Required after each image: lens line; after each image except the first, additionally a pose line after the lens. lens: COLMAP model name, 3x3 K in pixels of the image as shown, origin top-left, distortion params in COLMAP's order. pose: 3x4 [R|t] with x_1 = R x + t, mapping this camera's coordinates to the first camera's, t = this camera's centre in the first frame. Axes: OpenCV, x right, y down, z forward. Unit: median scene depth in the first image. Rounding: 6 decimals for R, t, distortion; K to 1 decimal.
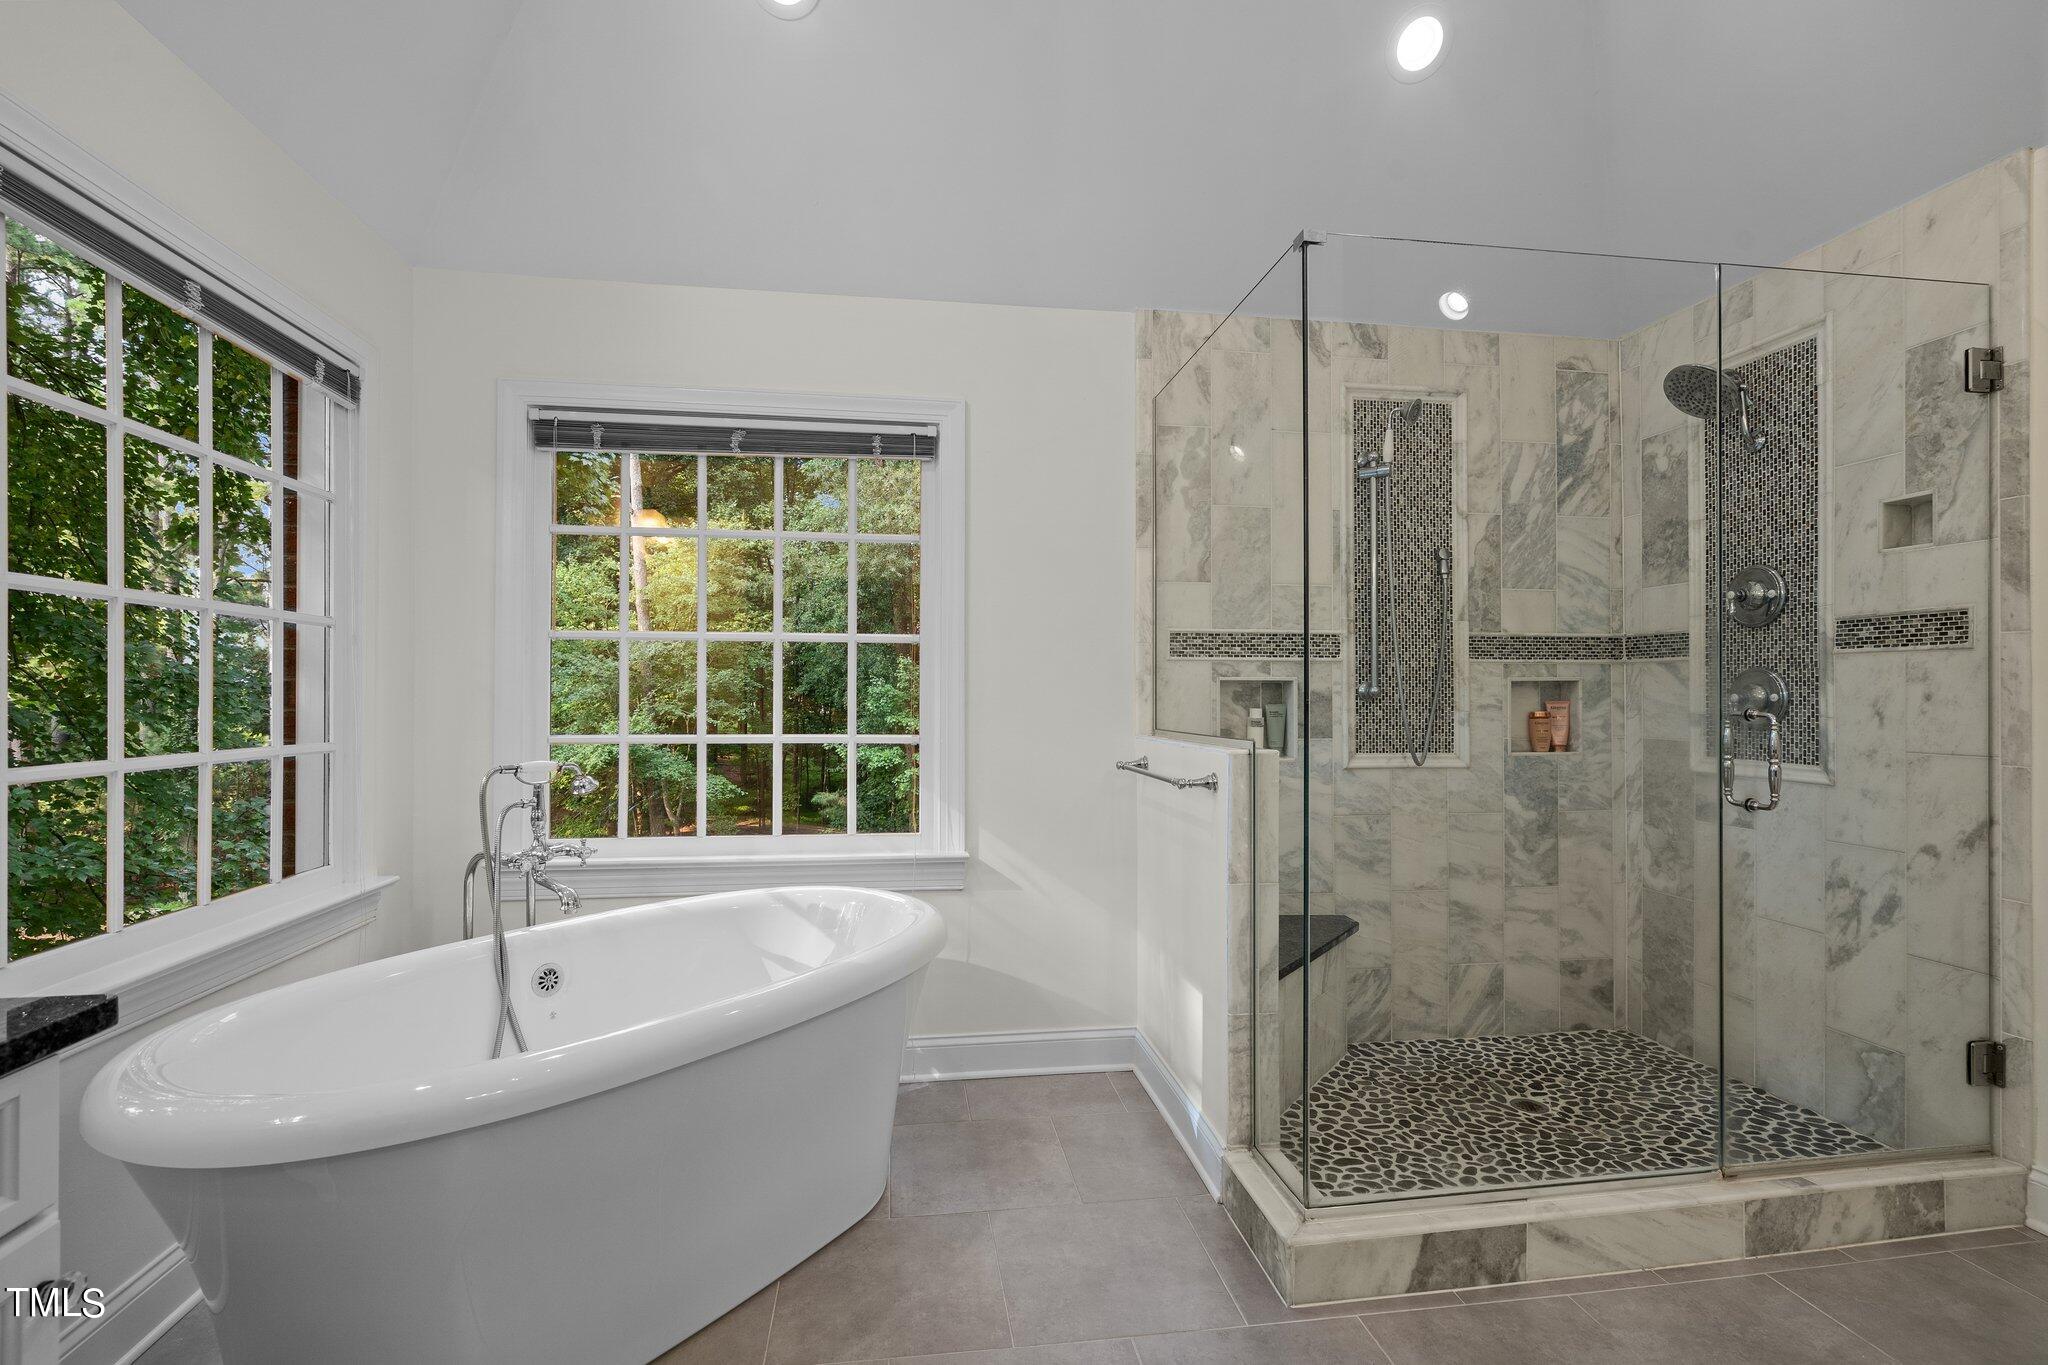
lens RADIAL K [[935.5, 0, 1014.3], [0, 935.5, 686.9], [0, 0, 1]] dist [-0.002088, 0.000058]
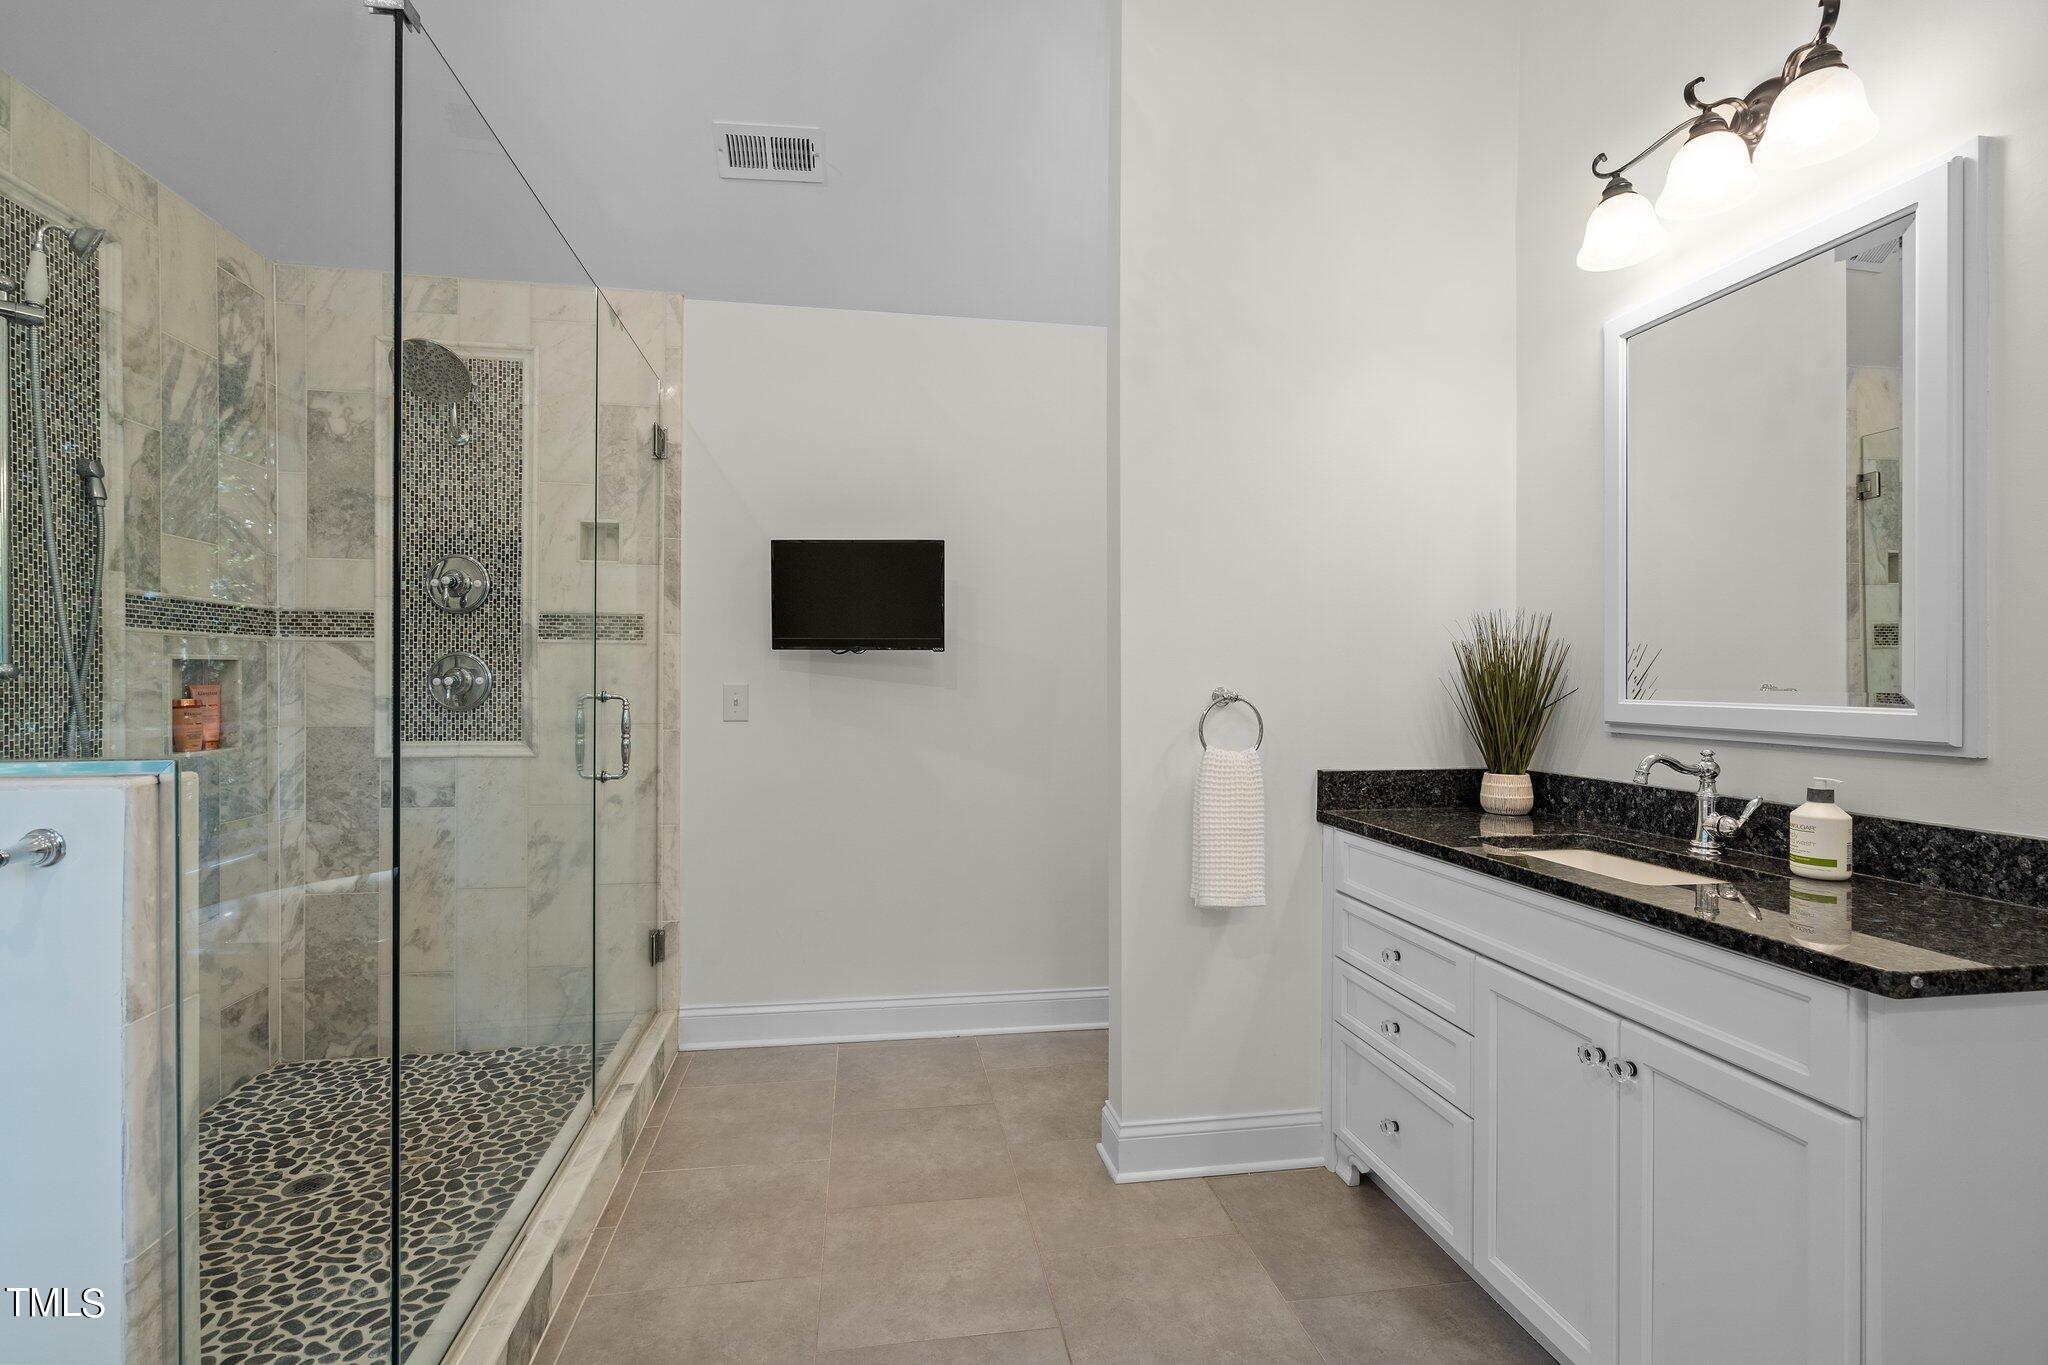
lens RADIAL K [[935.5, 0, 1009.3], [0, 935.5, 680.5], [0, 0, 1]] dist [-0.002088, 0.000058]
pose [[-0.032702, -0.001872, 0.999463, -0.267081], [-0.012204, 0.999924, 0.001474, 0.001948], [-0.999391, -0.012149, -0.032723, 0.407238]]
